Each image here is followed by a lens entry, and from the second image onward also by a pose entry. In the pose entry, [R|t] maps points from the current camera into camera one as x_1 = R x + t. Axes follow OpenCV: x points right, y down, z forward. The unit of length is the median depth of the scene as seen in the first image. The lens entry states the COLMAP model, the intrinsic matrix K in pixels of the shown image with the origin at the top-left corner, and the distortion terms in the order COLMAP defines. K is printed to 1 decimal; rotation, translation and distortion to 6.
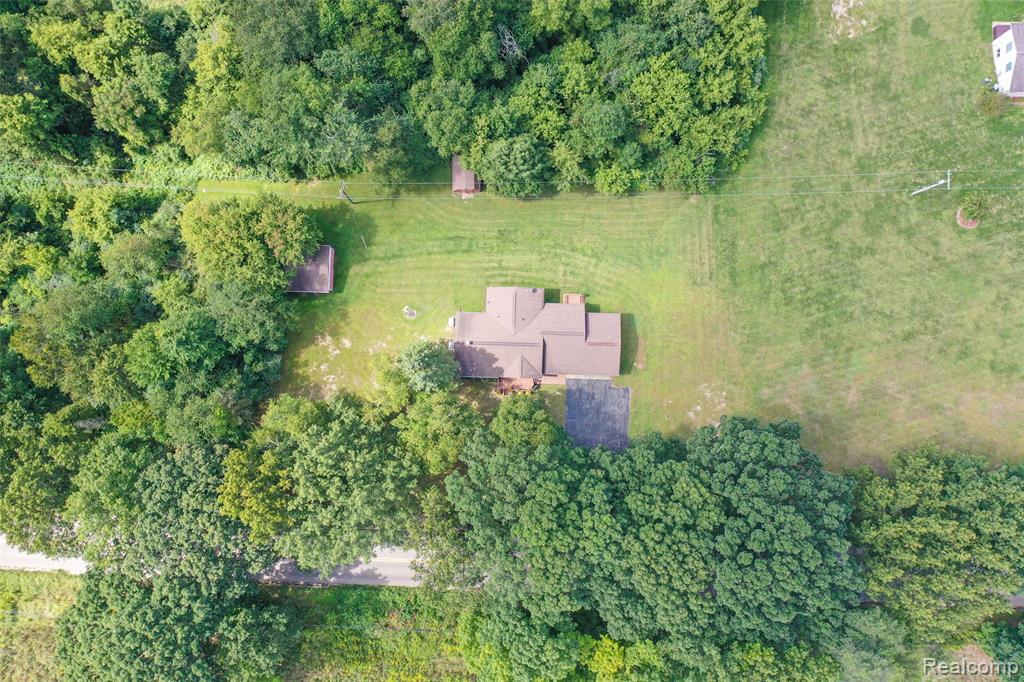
lens RADIAL K [[807.7, 0, 512.5], [0, 807.7, 340.5], [0, 0, 1]] dist [-0.003407, 0.012306]
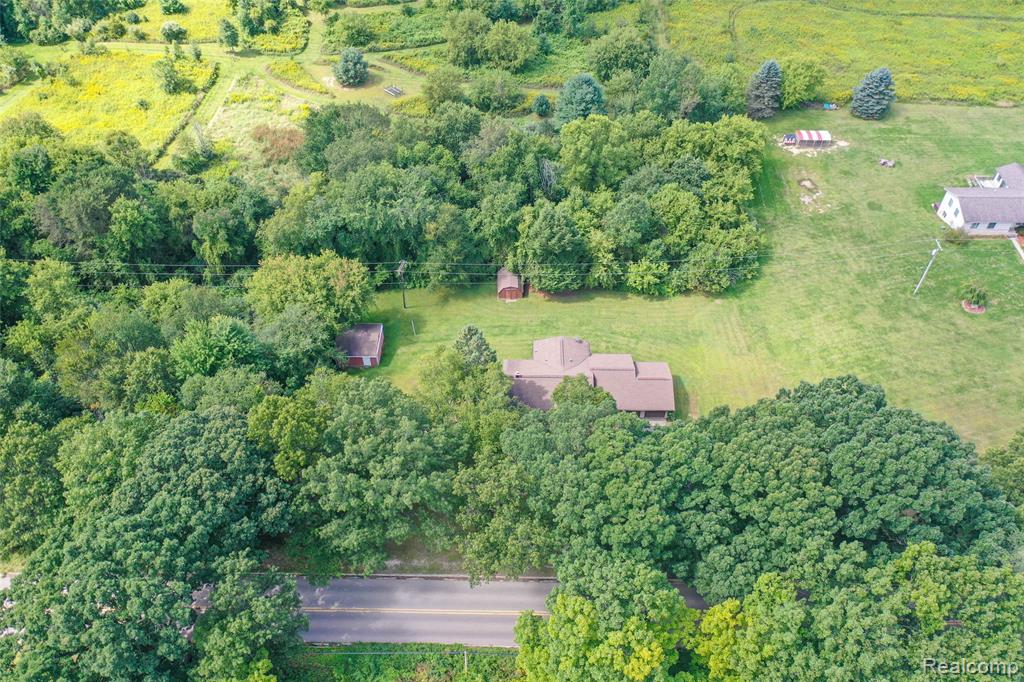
lens RADIAL K [[807.7, 0, 508.3], [0, 807.7, 342.8], [0, 0, 1]] dist [-0.003407, 0.012306]
pose [[0.999879, 0.000527, 0.015548, -0.077386], [0.010040, 0.741622, -0.670742, 0.601506], [-0.011884, 0.670817, 0.741527, 0.233229]]
